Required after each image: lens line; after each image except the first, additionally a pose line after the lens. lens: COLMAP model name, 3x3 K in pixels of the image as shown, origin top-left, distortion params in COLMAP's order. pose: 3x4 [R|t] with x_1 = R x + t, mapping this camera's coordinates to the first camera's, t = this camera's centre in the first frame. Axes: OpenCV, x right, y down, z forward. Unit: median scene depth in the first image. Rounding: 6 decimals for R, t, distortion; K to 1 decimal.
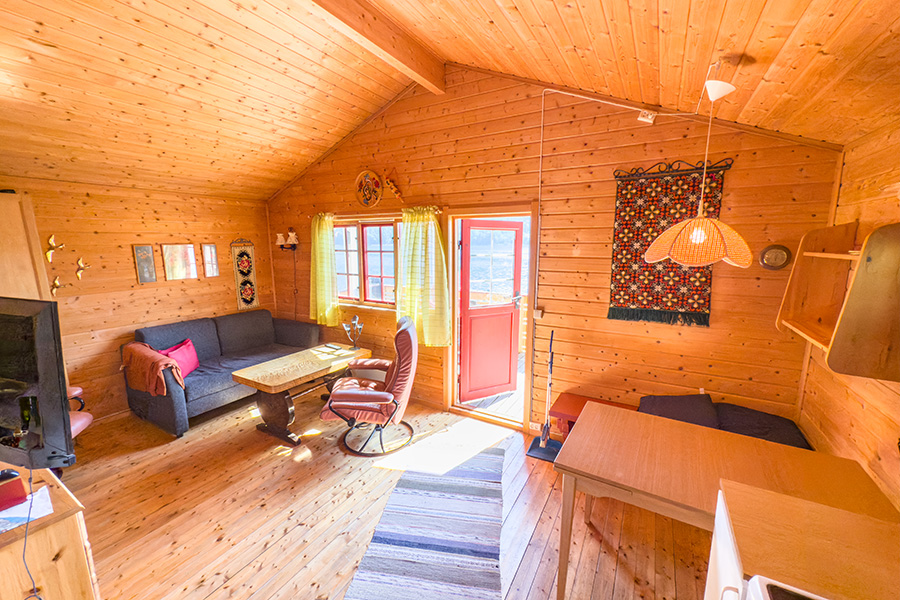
lens RADIAL K [[358.5, 0, 450.0], [0, 358.5, 300.0], [0, 0, 1]] dist [0.000597, 0.000063]
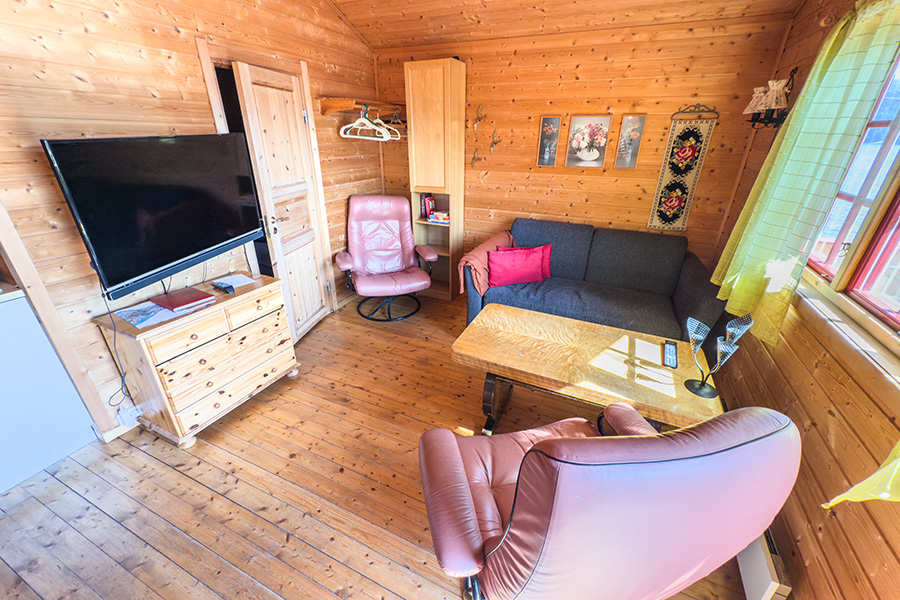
lens RADIAL K [[358.5, 0, 450.0], [0, 358.5, 300.0], [0, 0, 1]] dist [0.000597, 0.000063]
pose [[0.095228, 0.423856, -0.900709, 0.019548], [-0.175829, 0.897757, 0.403877, -0.058614], [0.979804, 0.119910, 0.160018, 0.606824]]
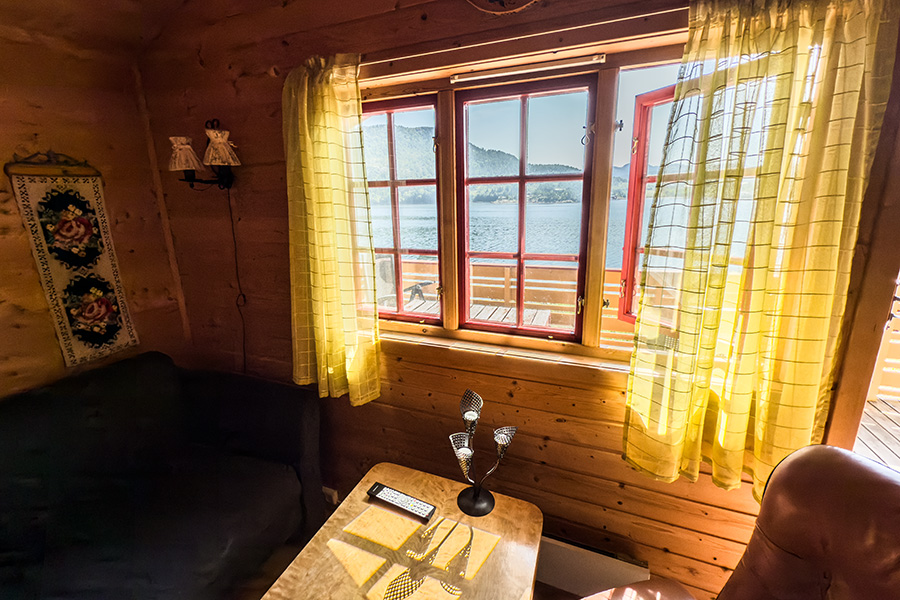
lens RADIAL K [[371.9, 0, 453.1], [0, 371.9, 282.3], [0, 0, 1]] dist [0.002416, 0.000261]
pose [[0.988216, -0.051631, 0.144094, -0.297314], [0.042024, 0.996735, 0.068939, -0.066393], [-0.147183, -0.062071, 0.987160, 0.651017]]
